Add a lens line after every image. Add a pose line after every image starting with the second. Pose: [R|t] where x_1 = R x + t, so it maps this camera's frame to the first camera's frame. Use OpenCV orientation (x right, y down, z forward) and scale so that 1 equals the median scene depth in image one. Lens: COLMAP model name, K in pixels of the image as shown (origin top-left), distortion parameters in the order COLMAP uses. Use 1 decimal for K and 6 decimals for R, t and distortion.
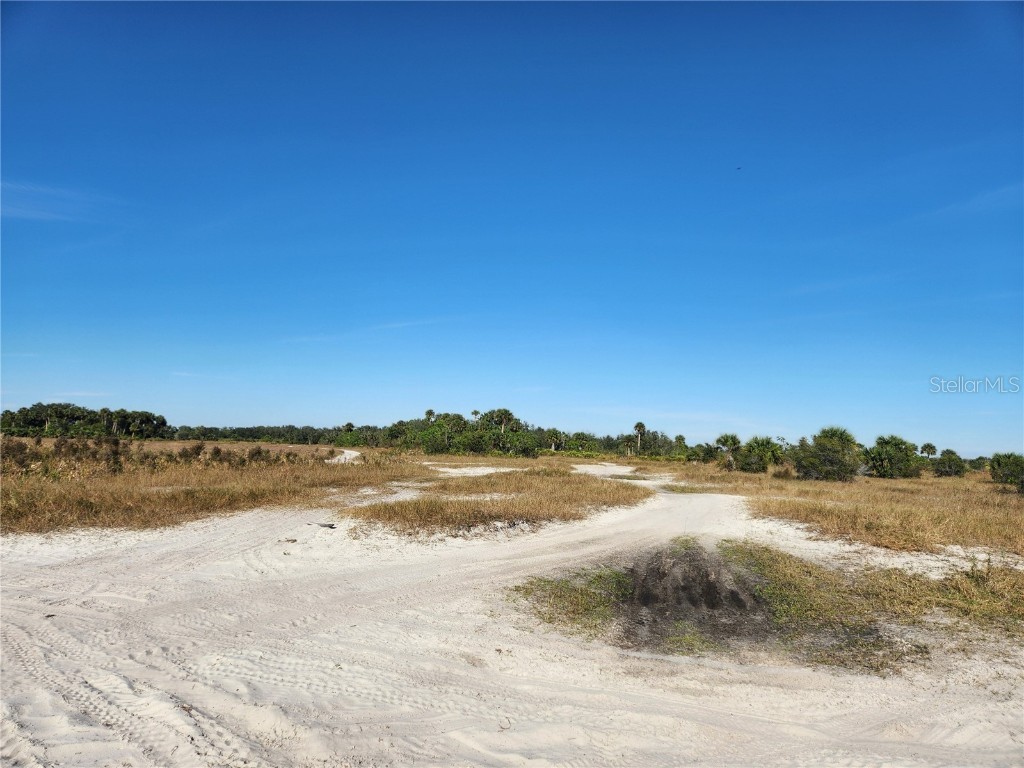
lens RADIAL K [[684.4, 0, 512.0], [0, 684.4, 384.0], [0, 0, 1]] dist [-0.001158, 0.000617]
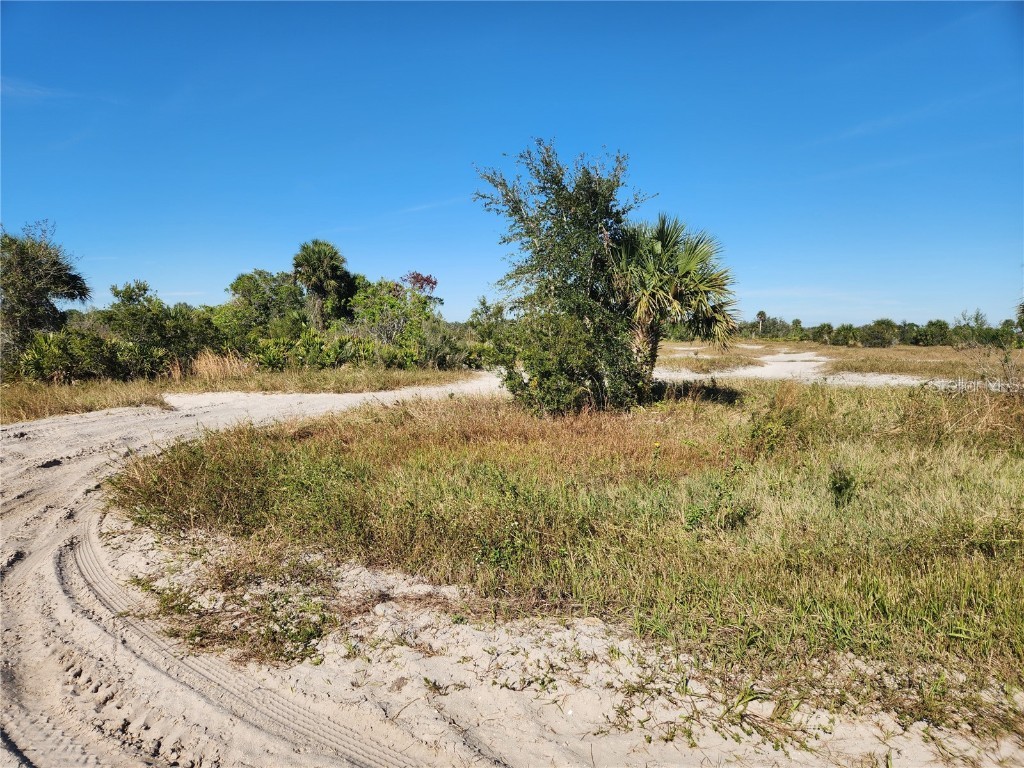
lens RADIAL K [[684.4, 0, 512.0], [0, 684.4, 384.0], [0, 0, 1]] dist [-0.001158, 0.000617]
pose [[0.987445, -0.024326, -0.156081, -0.173903], [0.049065, 0.986432, 0.156666, -0.076801], [0.150152, -0.162357, 0.975241, -0.737923]]
